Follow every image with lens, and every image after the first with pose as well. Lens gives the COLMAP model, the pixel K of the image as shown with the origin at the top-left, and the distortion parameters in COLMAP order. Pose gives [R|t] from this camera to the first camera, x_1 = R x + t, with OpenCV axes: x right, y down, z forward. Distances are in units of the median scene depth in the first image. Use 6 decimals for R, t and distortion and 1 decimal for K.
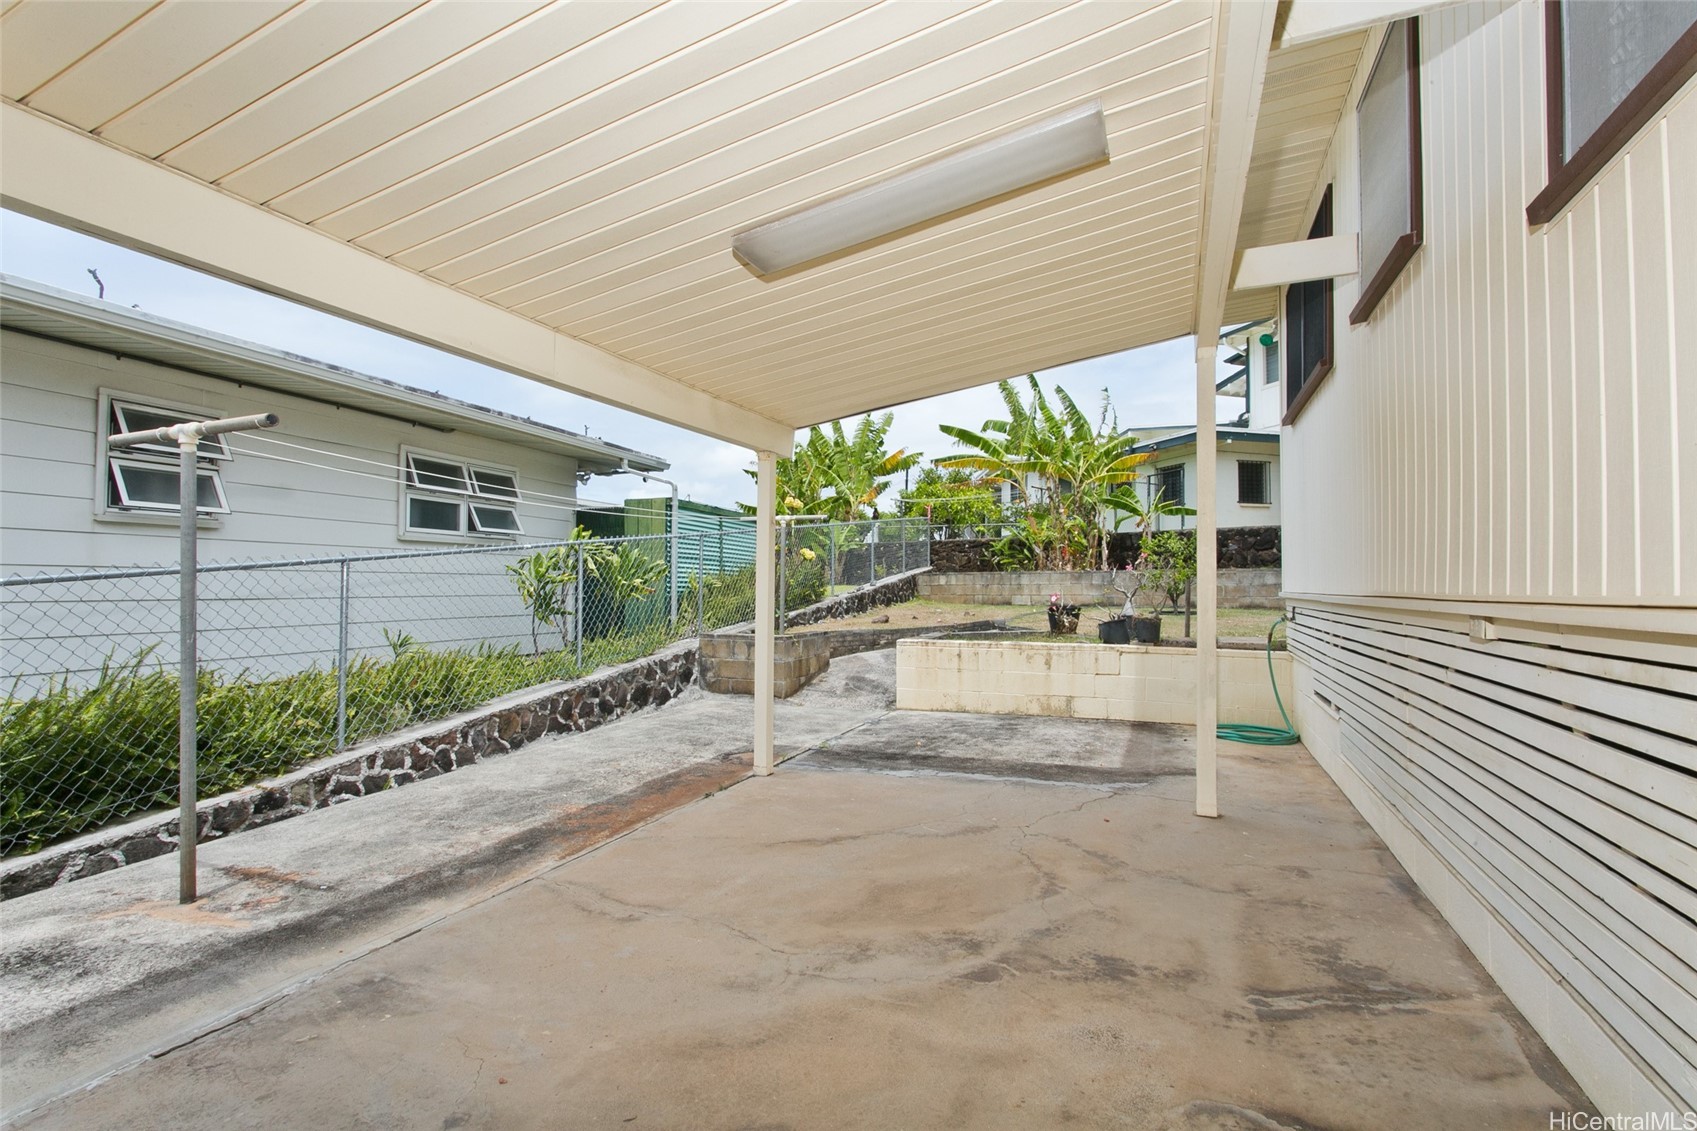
lens RADIAL K [[804.5, 0, 846.3], [0, 804.5, 562.6], [0, 0, 1]] dist [0.021959, -0.000184]
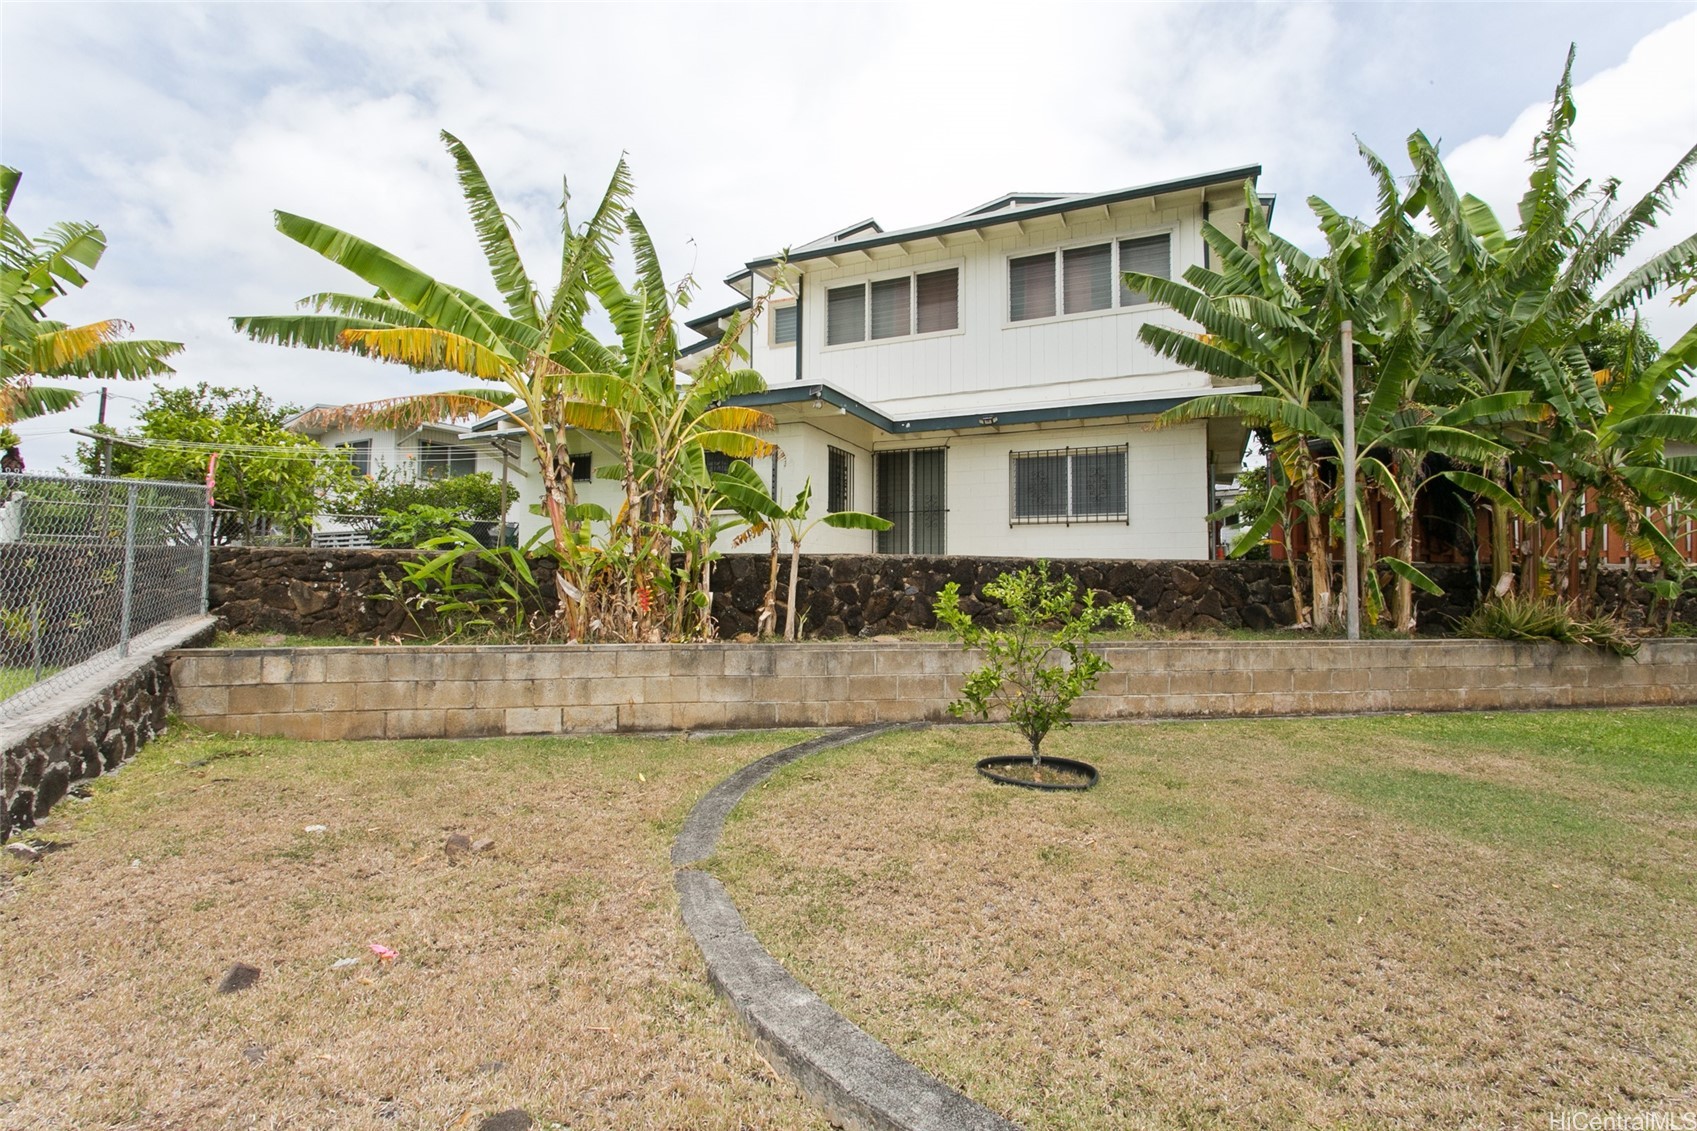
lens RADIAL K [[804.5, 0, 846.3], [0, 804.5, 562.6], [0, 0, 1]] dist [0.021959, -0.000184]
pose [[0.681113, 0.028391, 0.731627, 0.063374], [-0.026853, 0.999544, -0.013789, -0.056018], [-0.731685, -0.010254, 0.681565, 1.239185]]
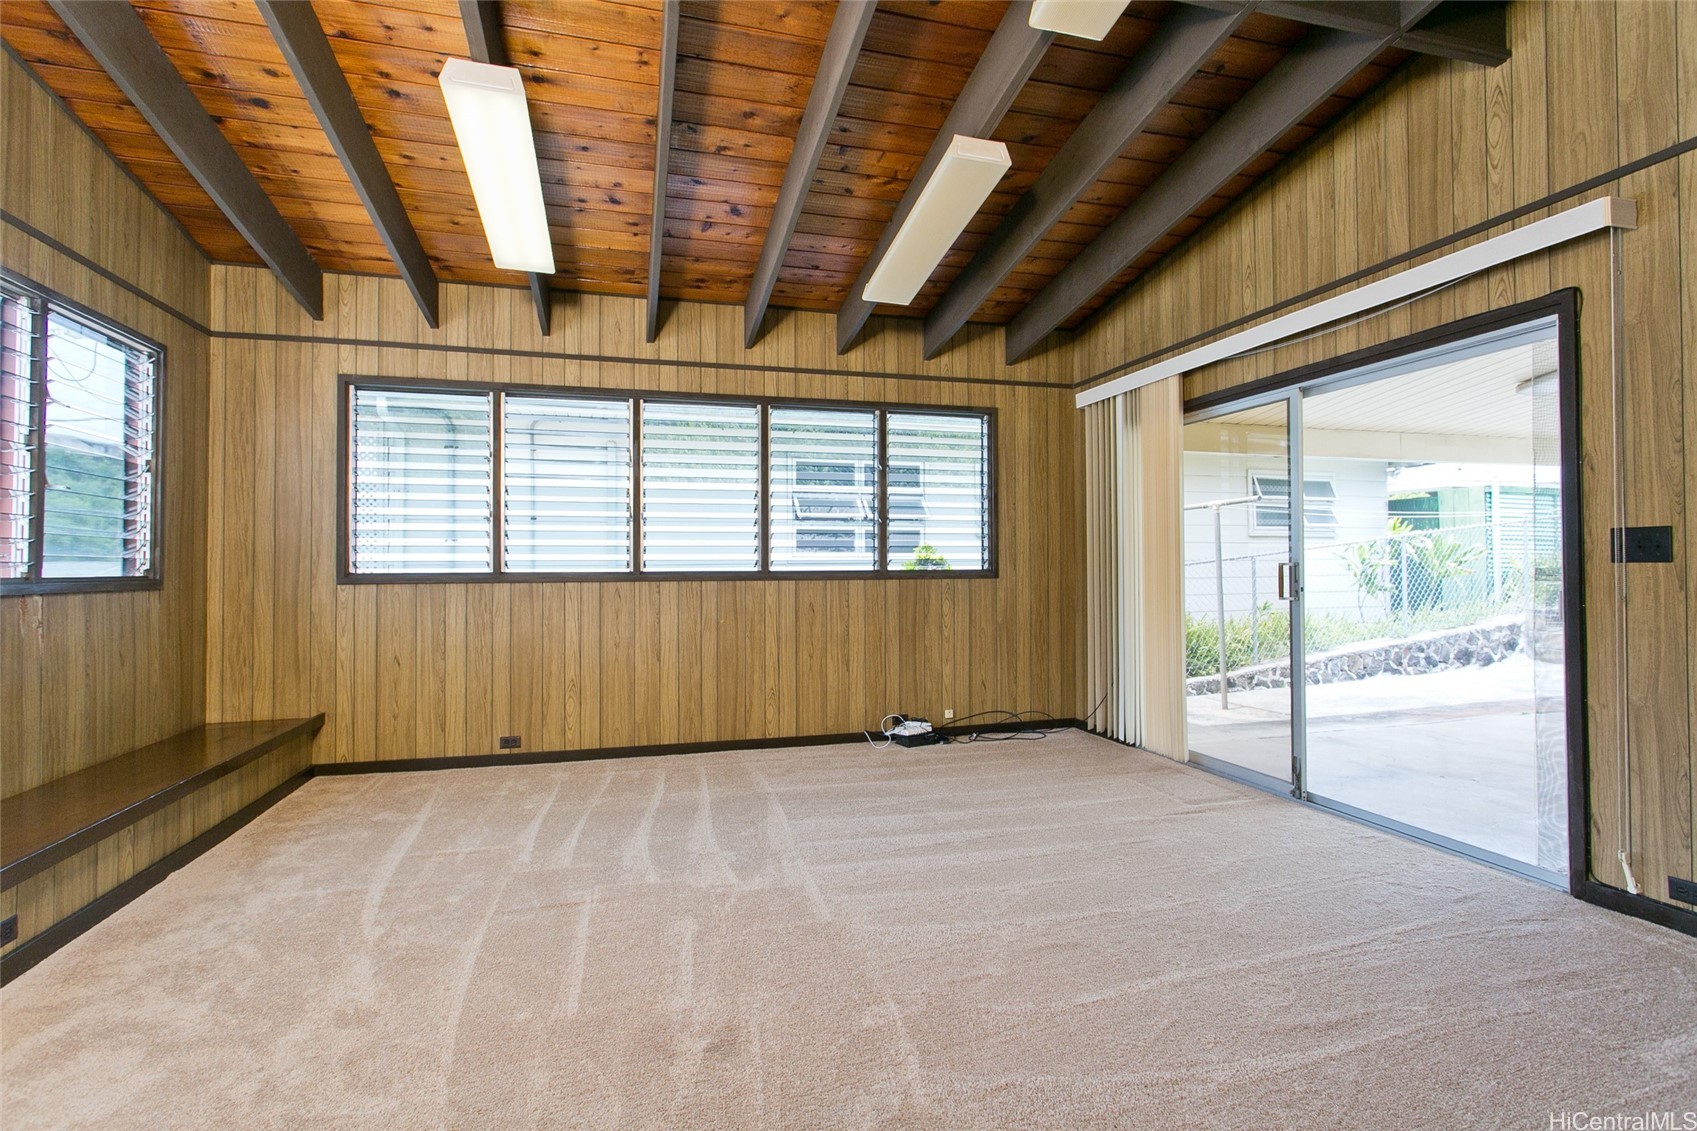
lens RADIAL K [[790.4, 0, 834.9], [0, 790.4, 557.2], [0, 0, 1]] dist [-0.000767, -0.000046]
pose [[0.608760, -0.022368, -0.793039, 0.117555], [0.035670, 0.999363, -0.000806, -0.019618], [0.792552, -0.027797, 0.609171, -0.477421]]
